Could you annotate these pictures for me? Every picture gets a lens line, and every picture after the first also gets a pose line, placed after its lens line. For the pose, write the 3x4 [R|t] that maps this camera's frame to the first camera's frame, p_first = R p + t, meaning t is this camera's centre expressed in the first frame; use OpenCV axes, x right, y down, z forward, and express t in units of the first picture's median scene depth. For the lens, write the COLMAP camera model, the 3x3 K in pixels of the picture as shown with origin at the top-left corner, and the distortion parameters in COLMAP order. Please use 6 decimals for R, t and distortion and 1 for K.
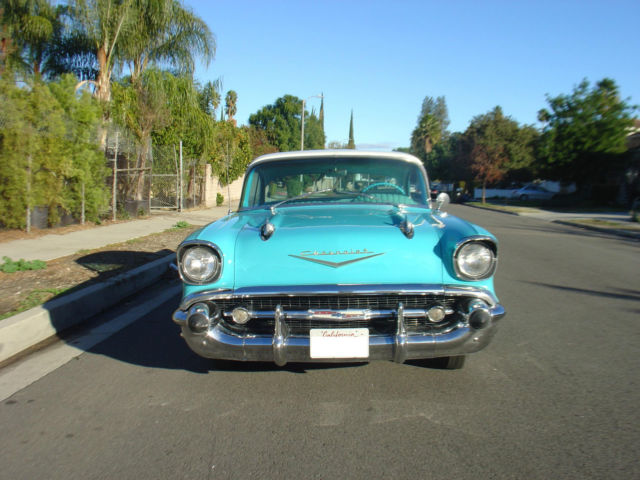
lens RADIAL K [[637.0, 0, 323.8], [0, 637.0, 239.4], [0, 0, 1]] dist [-0.193169, 0.195295]
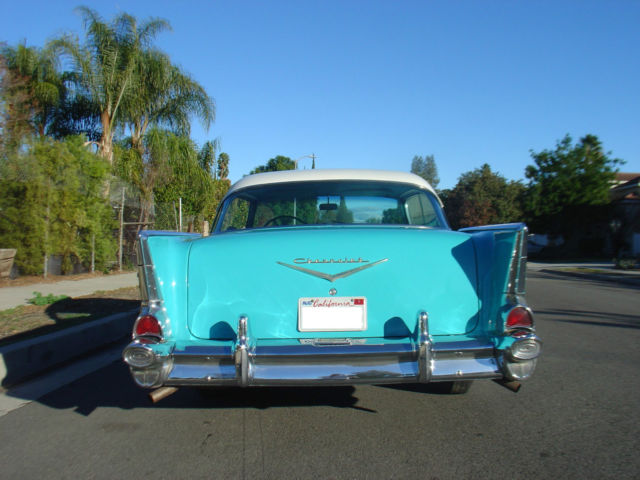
lens RADIAL K [[637.0, 0, 323.8], [0, 637.0, 239.4], [0, 0, 1]] dist [-0.193169, 0.195295]
pose [[0.999802, -0.015357, 0.012630, -0.003000], [0.016491, 0.995312, -0.095295, 0.014700], [-0.011107, 0.095485, 0.995369, -0.037861]]
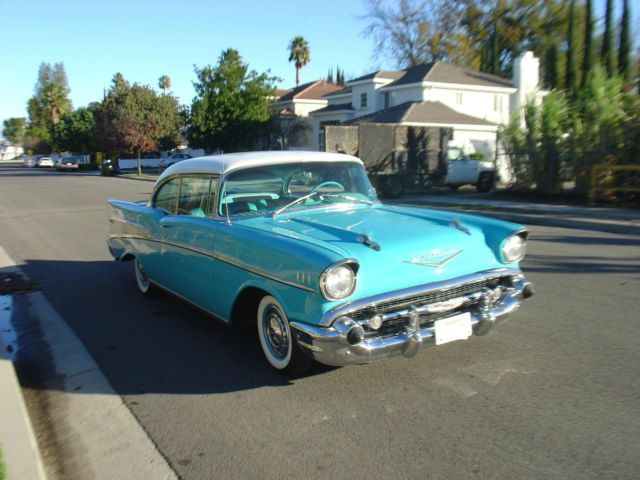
lens RADIAL K [[637.0, 0, 323.8], [0, 637.0, 239.4], [0, 0, 1]] dist [-0.193169, 0.195295]
pose [[0.828718, -0.105872, 0.549561, -0.127203], [0.076565, 0.994159, 0.076065, -0.017864], [-0.554404, -0.020959, 0.831983, 0.021430]]
